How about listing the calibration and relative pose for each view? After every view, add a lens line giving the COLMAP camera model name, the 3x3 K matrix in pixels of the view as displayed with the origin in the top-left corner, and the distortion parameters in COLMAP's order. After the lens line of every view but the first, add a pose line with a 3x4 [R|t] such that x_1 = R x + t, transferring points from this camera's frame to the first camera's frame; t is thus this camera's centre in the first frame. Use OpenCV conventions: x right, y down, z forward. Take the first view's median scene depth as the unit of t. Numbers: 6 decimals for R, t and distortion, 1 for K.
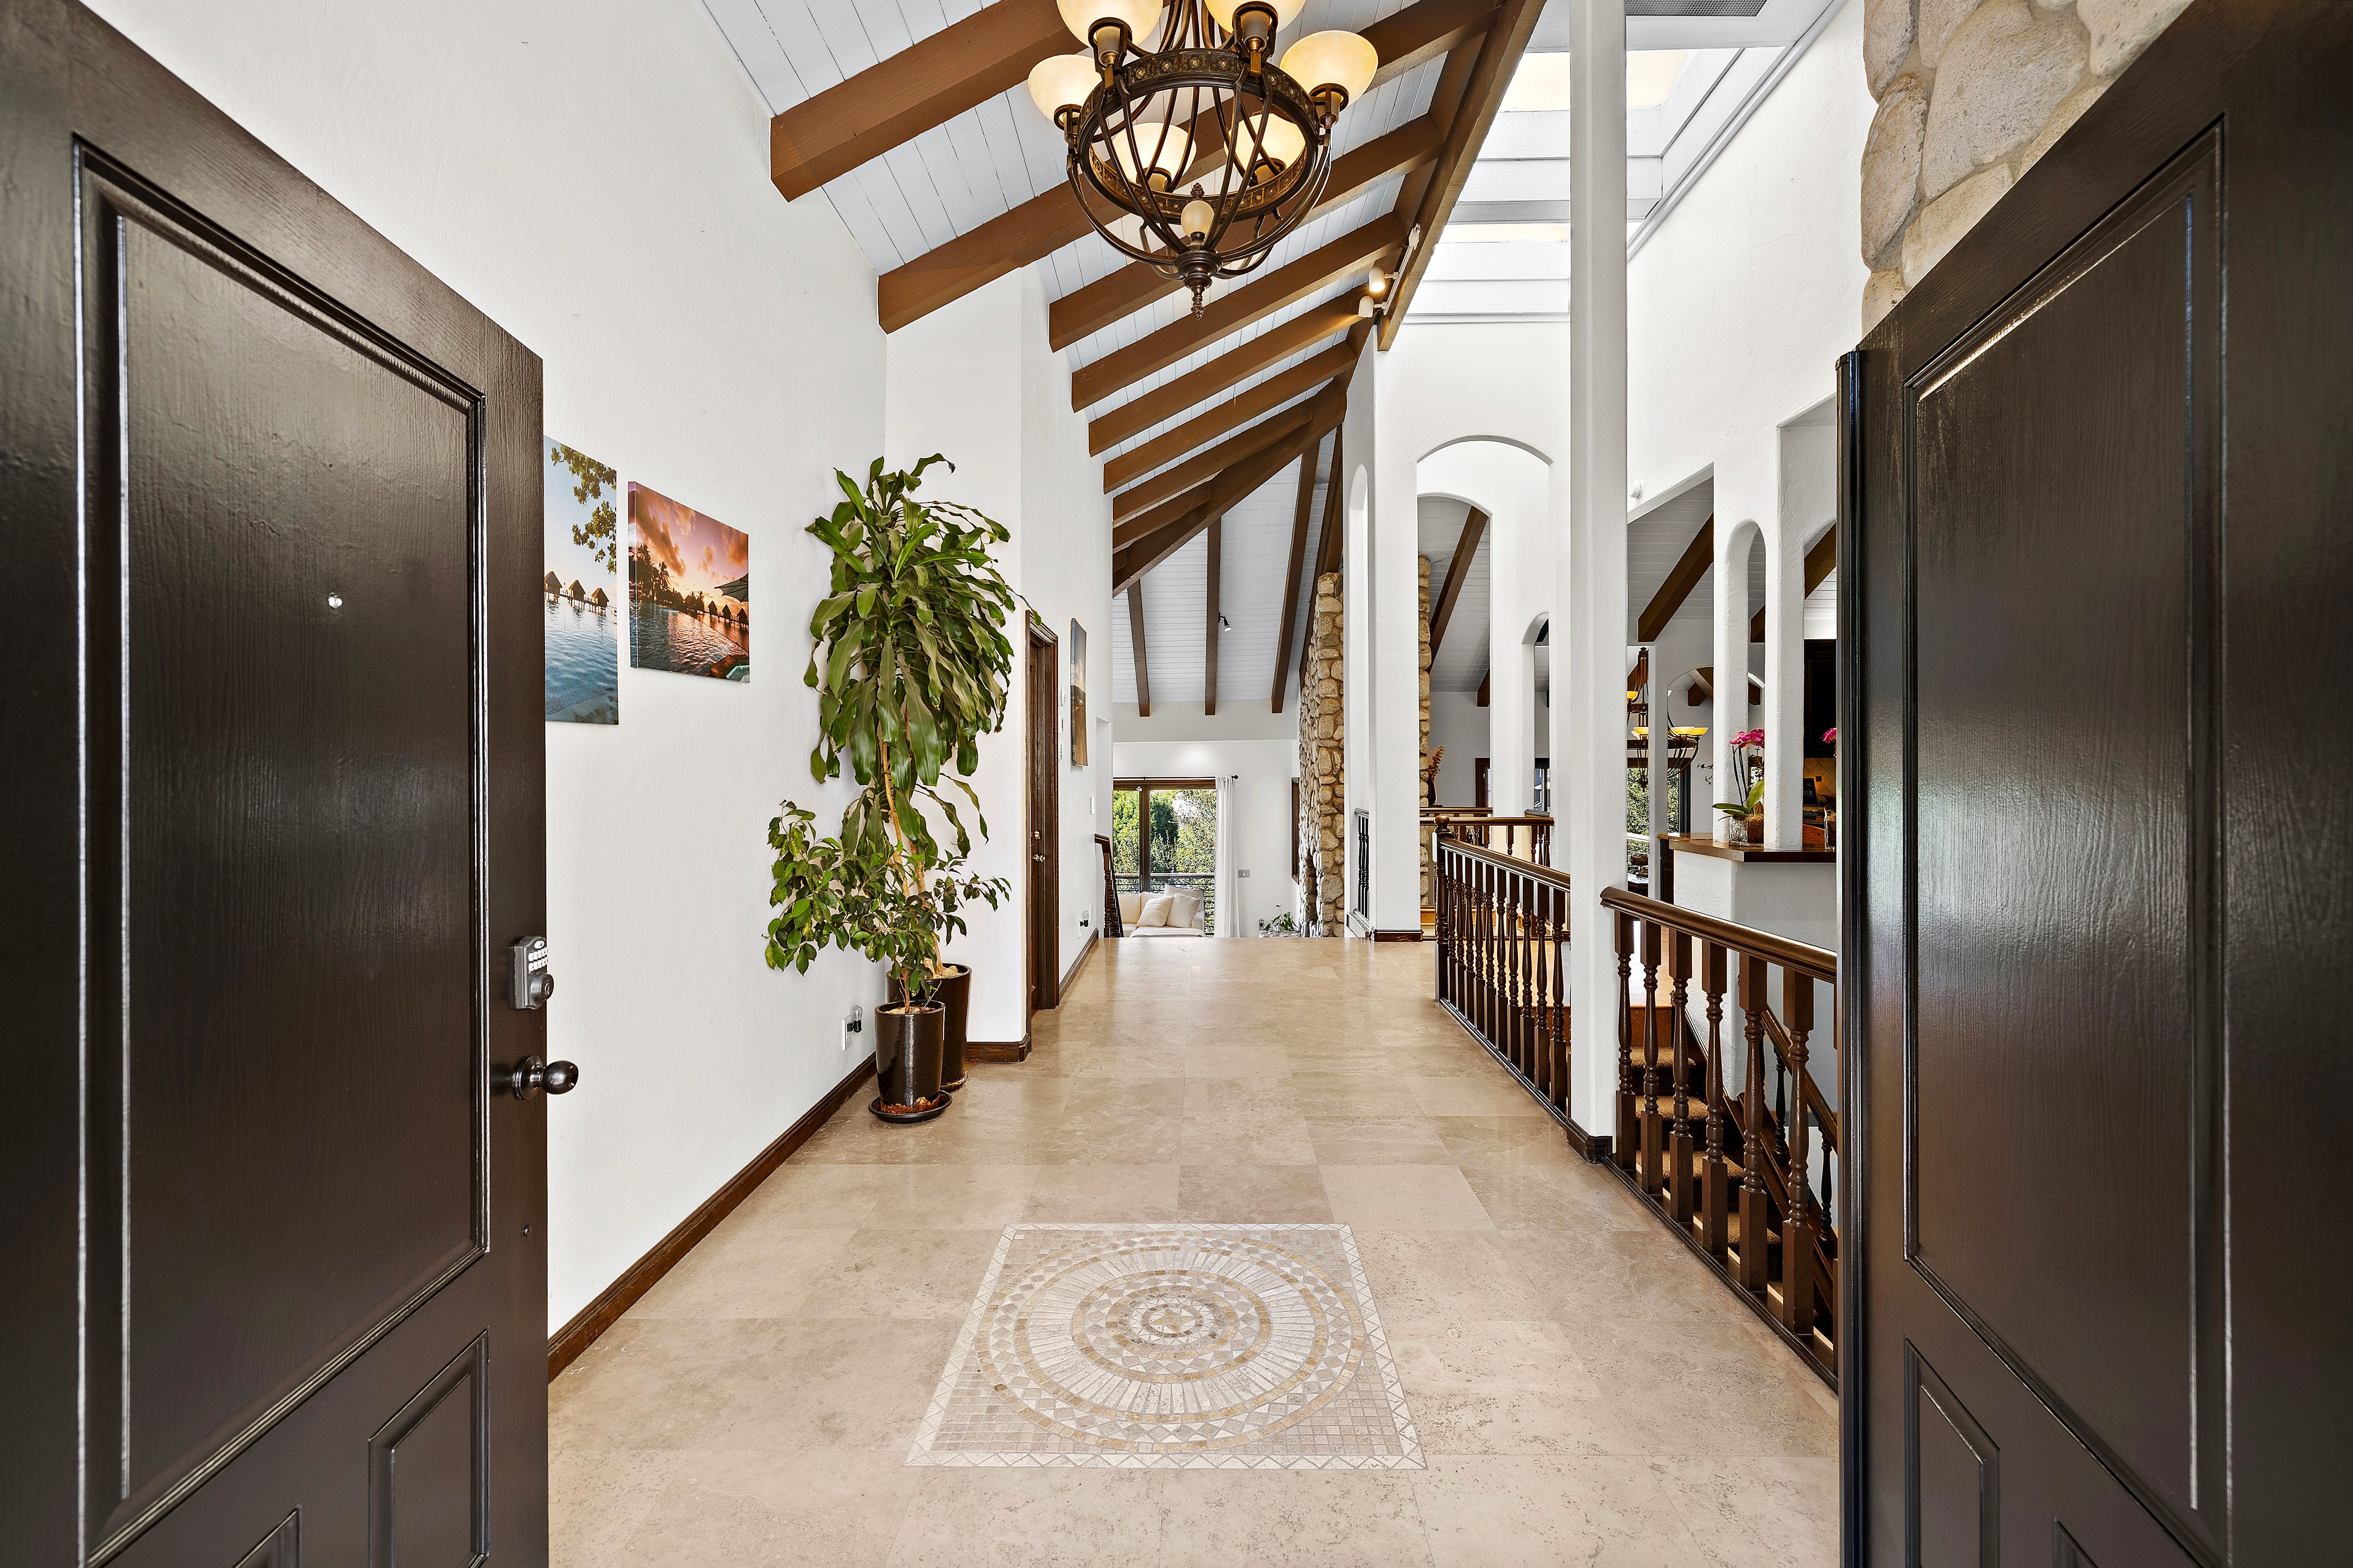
lens RADIAL K [[1005.8, 0, 1174.6], [0, 1005.8, 770.8], [0, 0, 1]] dist [0.007955, -0.001148]
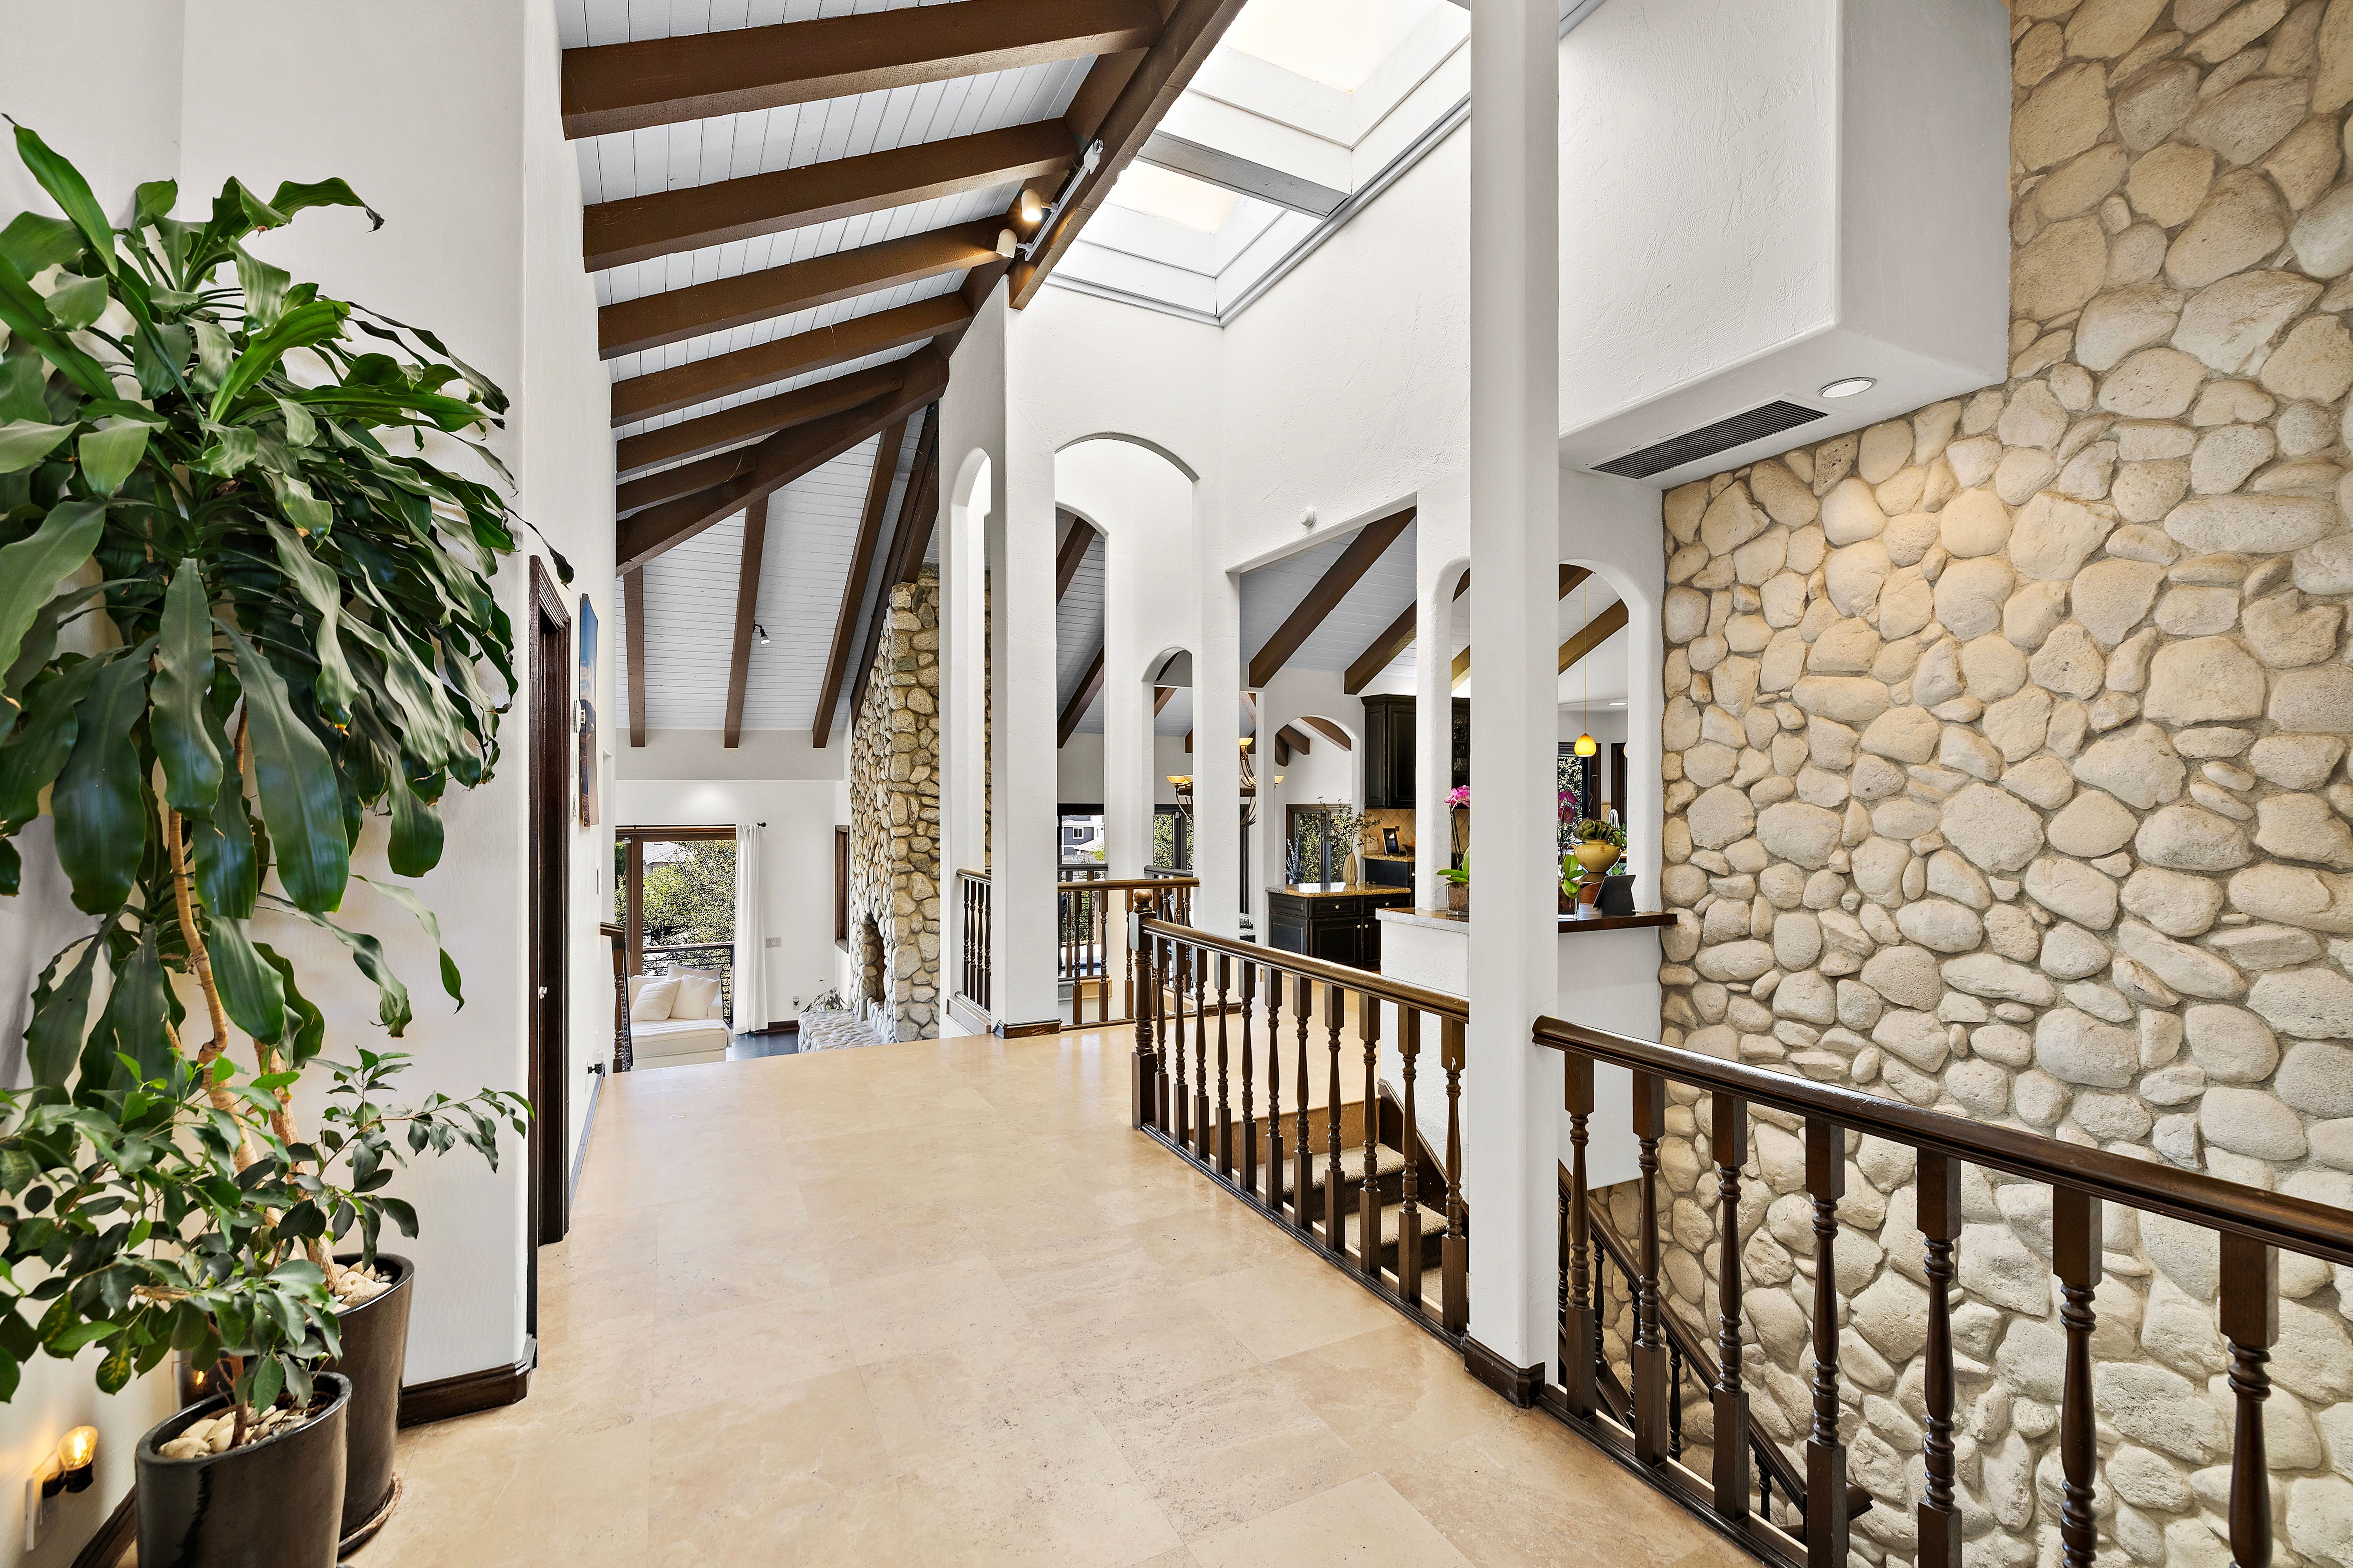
lens RADIAL K [[1005.9, 0, 1181.8], [0, 1005.9, 799.8], [0, 0, 1]] dist [0.007955, -0.001148]
pose [[0.876594, 0.005030, 0.481204, -0.073035], [-0.001458, 0.999969, -0.007797, -0.017071], [-0.481228, 0.006133, 0.876574, 0.253271]]
